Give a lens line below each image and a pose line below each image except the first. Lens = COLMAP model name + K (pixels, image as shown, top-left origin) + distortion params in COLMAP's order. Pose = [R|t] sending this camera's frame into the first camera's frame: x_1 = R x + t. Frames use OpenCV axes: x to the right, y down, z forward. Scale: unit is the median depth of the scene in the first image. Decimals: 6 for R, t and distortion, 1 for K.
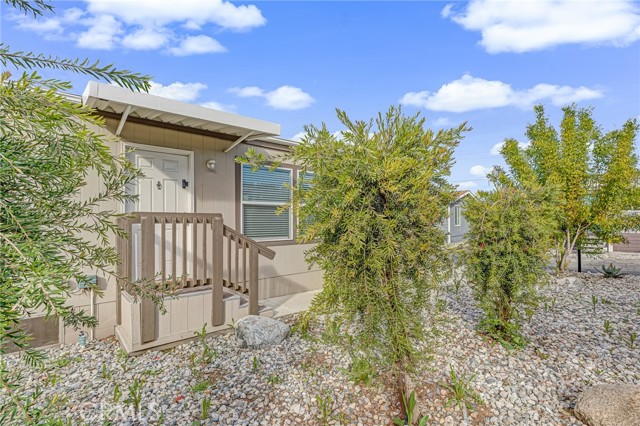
lens RADIAL K [[294.4, 0, 319.0], [0, 294.4, 216.1], [0, 0, 1]] dist [0.004365, 0.000074]
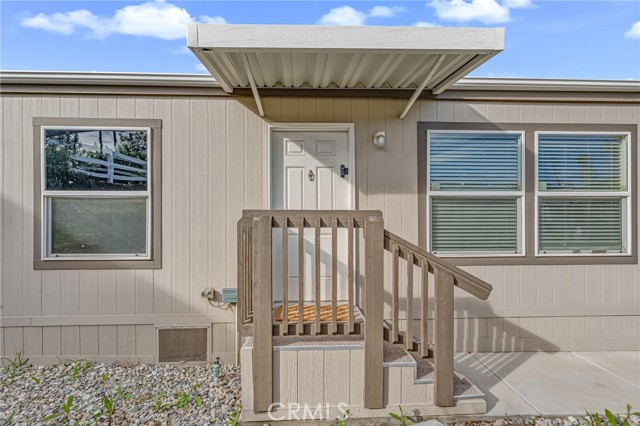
lens RADIAL K [[294.4, 0, 309.8], [0, 294.4, 222.6], [0, 0, 1]] dist [0.004365, 0.000074]
pose [[0.772410, 0.000860, -0.635124, -0.066076], [0.009498, 0.999872, 0.012906, 0.005773], [0.635053, -0.016001, 0.772303, 0.405203]]
